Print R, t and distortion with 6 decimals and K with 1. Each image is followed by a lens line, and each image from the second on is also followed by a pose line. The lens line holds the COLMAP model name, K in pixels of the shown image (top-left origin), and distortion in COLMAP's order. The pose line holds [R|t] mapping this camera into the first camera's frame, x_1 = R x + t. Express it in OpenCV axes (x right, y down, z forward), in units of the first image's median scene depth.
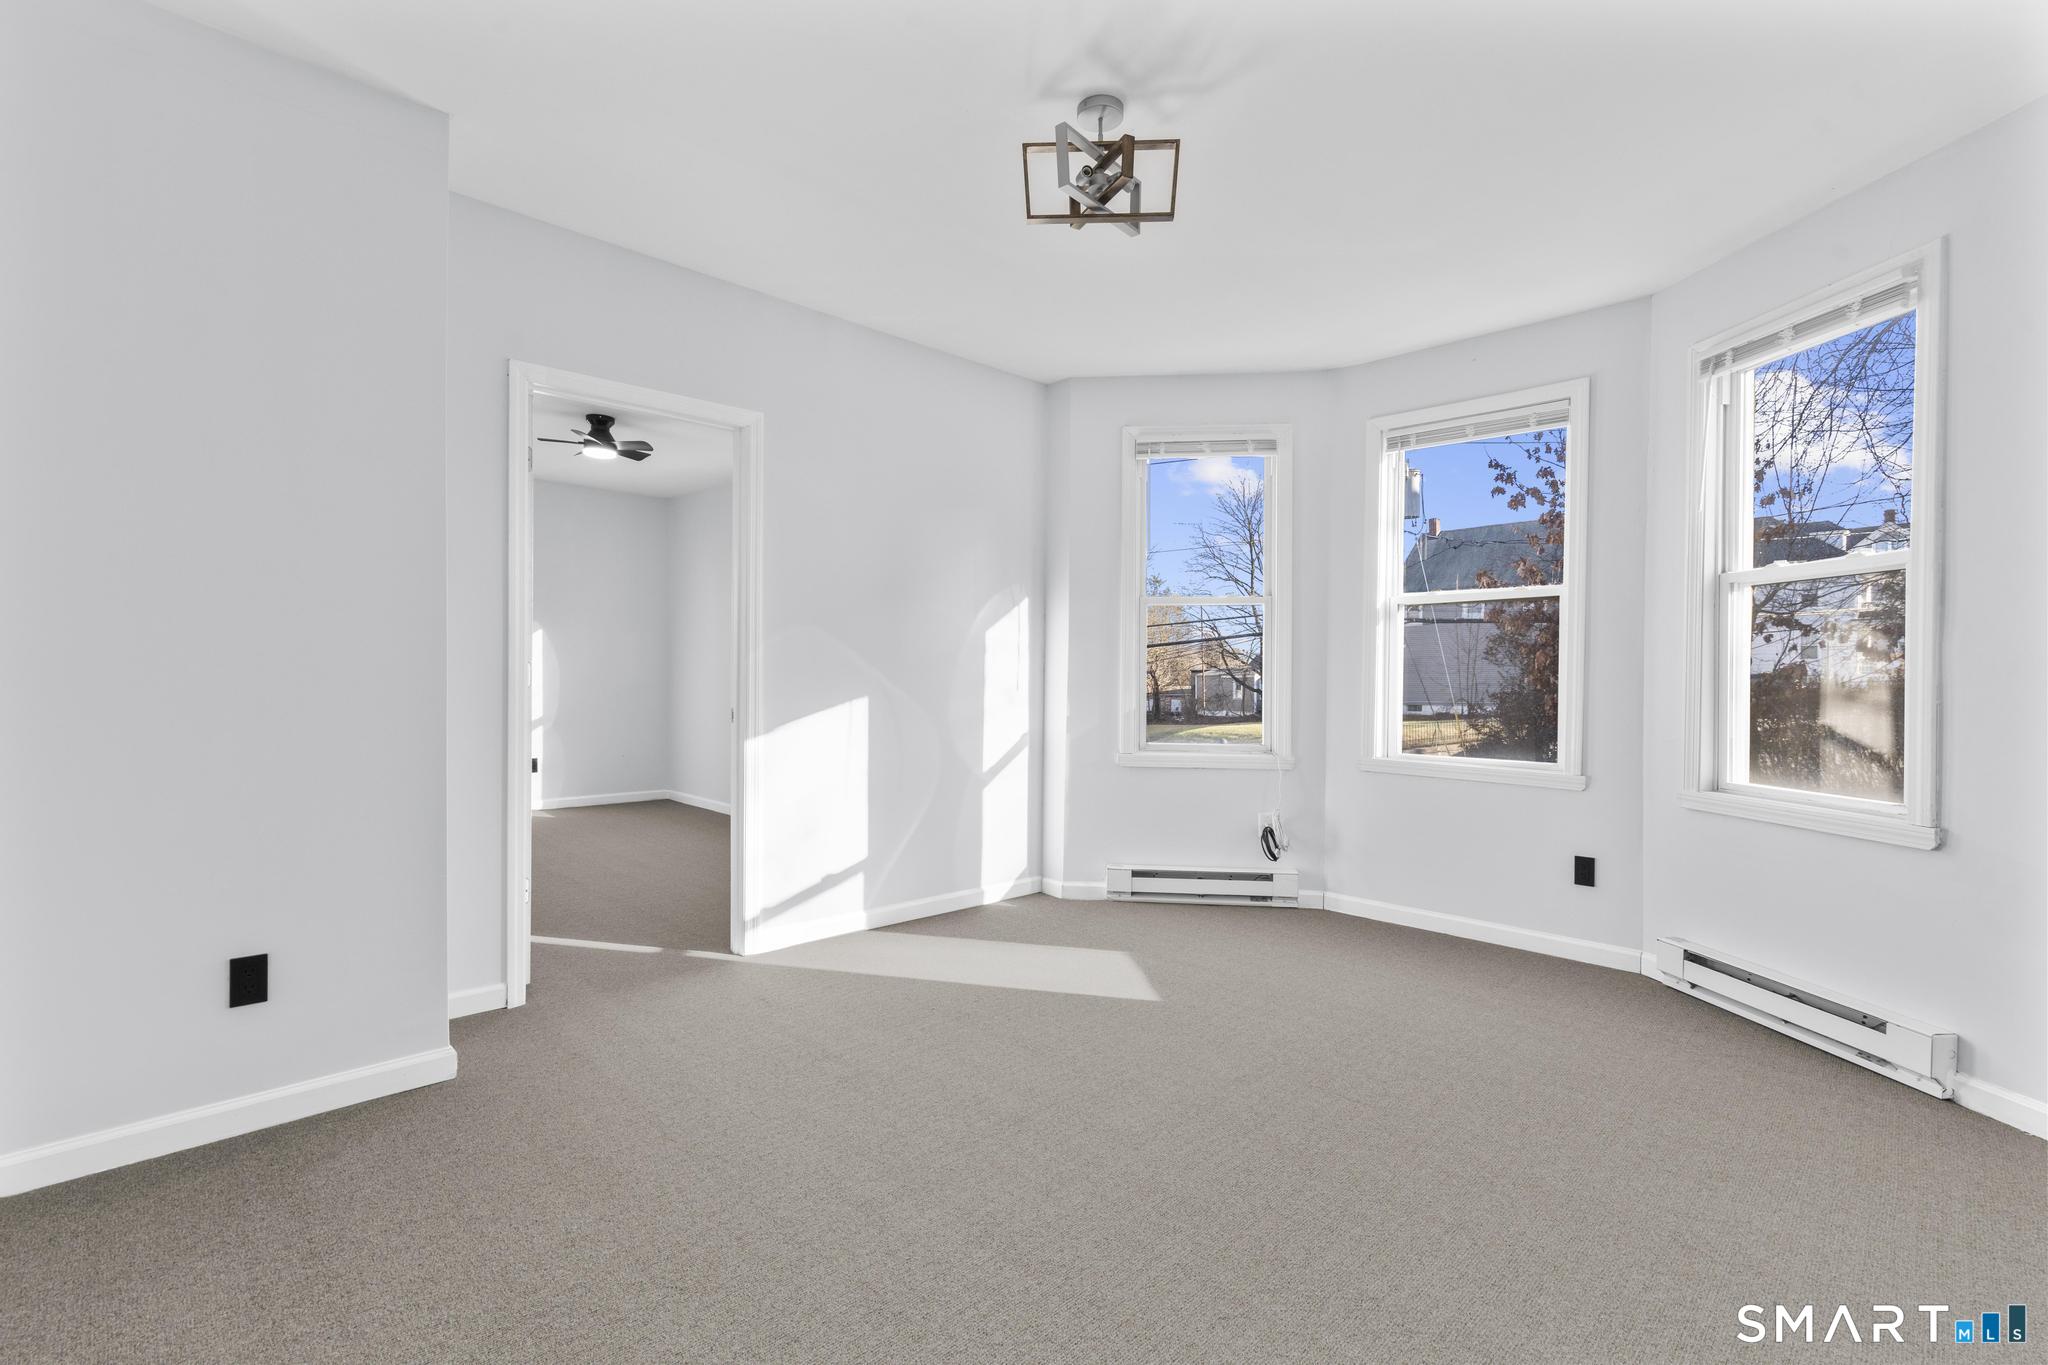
lens RADIAL K [[920.4, 0, 1021.7], [0, 920.4, 689.1], [0, 0, 1]] dist [-0.005848, 0.003645]
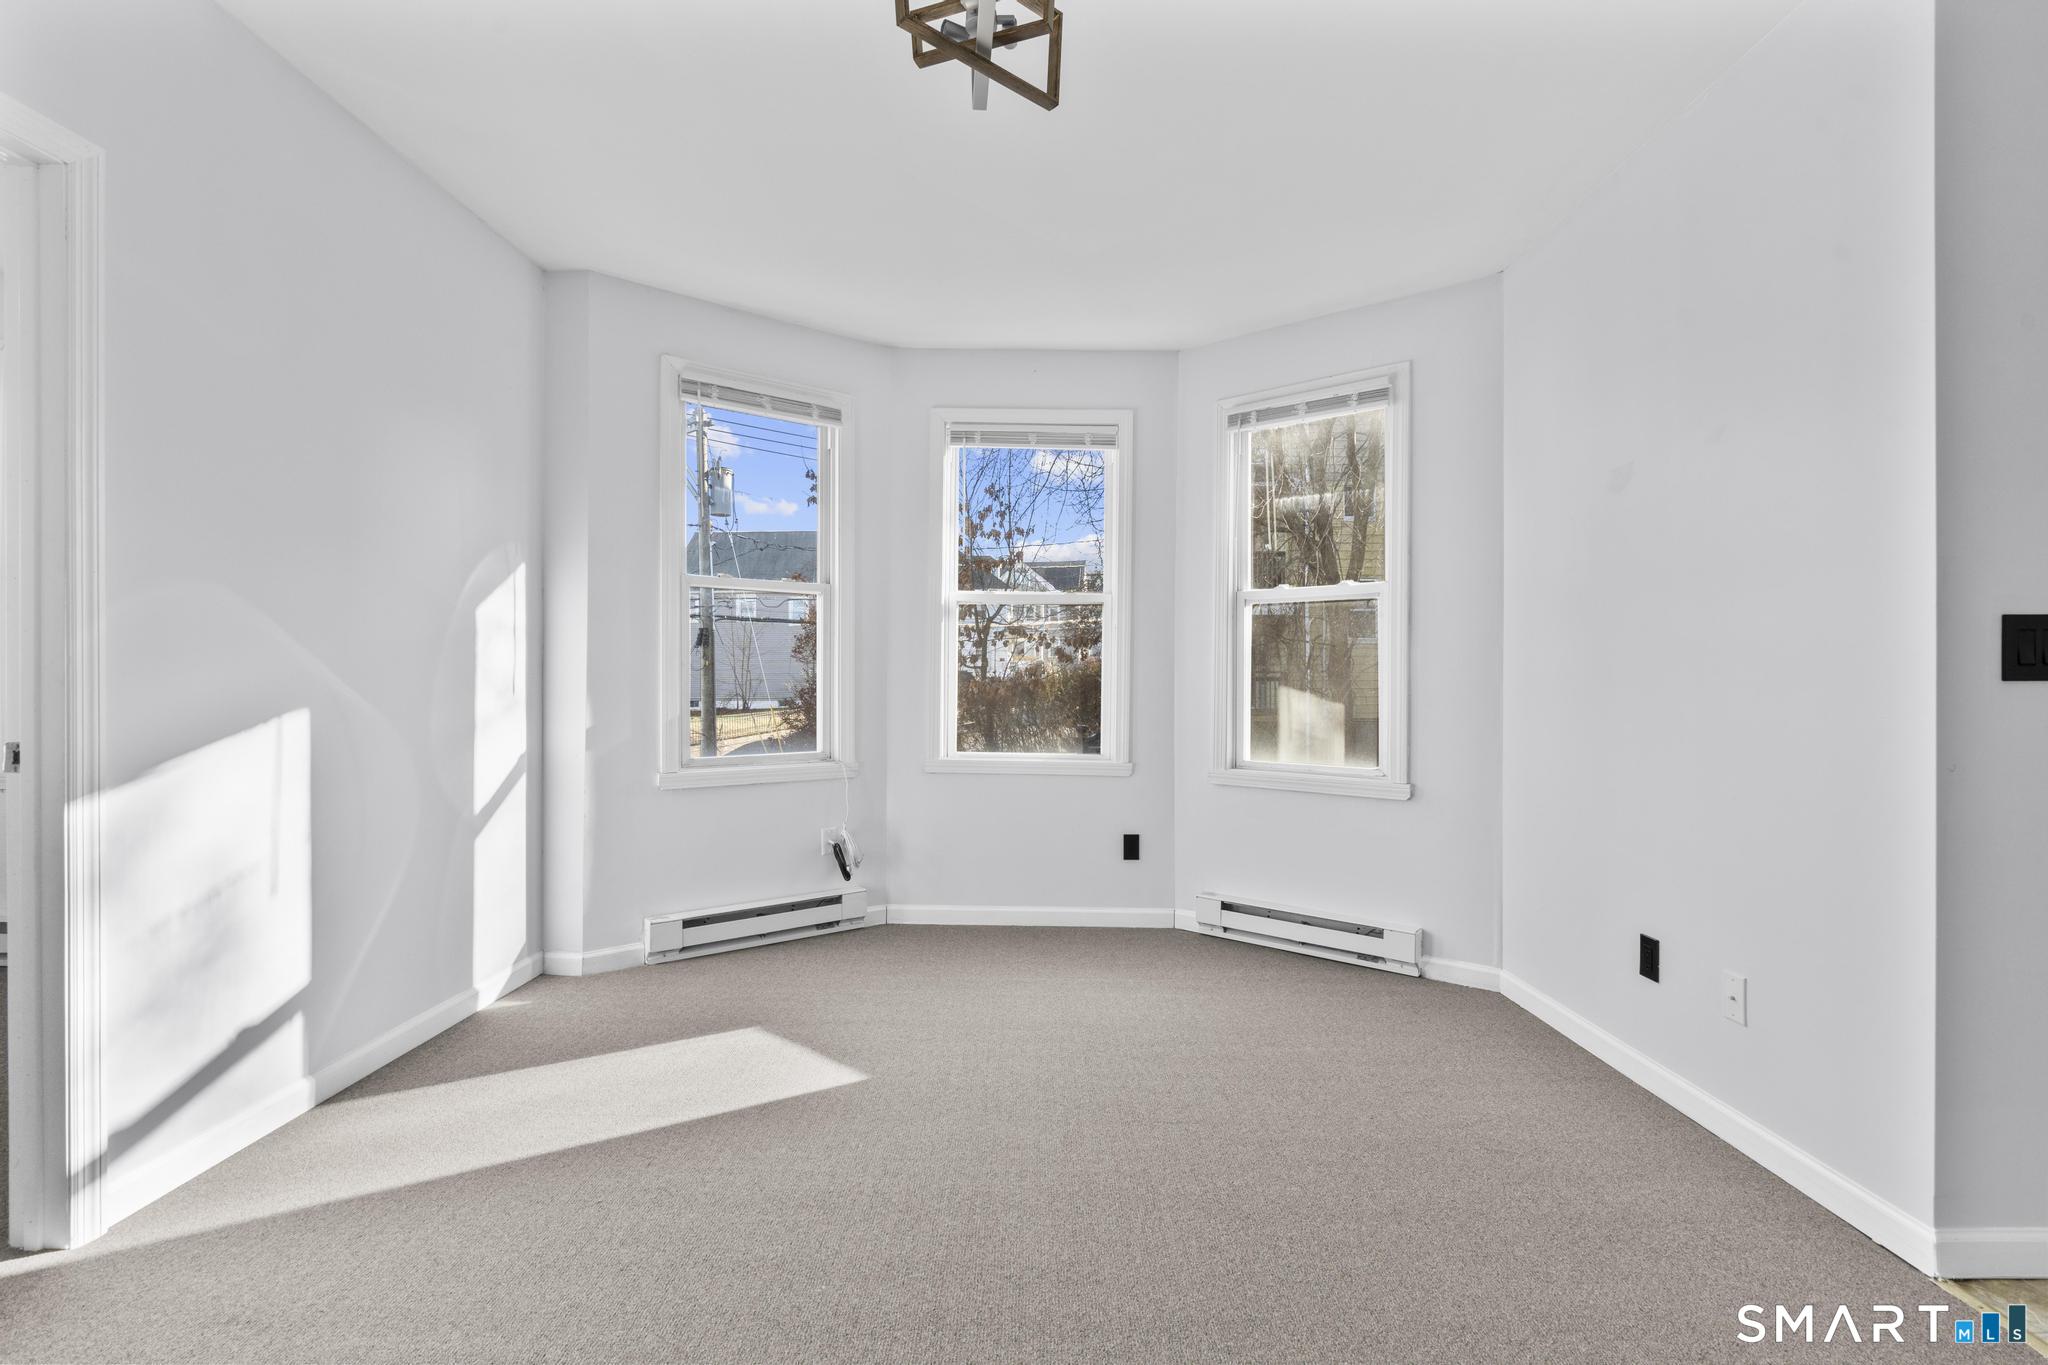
lens RADIAL K [[920.4, 0, 1025.7], [0, 920.4, 687.7], [0, 0, 1]] dist [-0.005848, 0.003645]
pose [[0.711322, -0.010029, 0.702795, -0.238226], [0.008041, 0.999949, 0.006132, -0.005060], [-0.702821, 0.001290, 0.711366, 0.247971]]
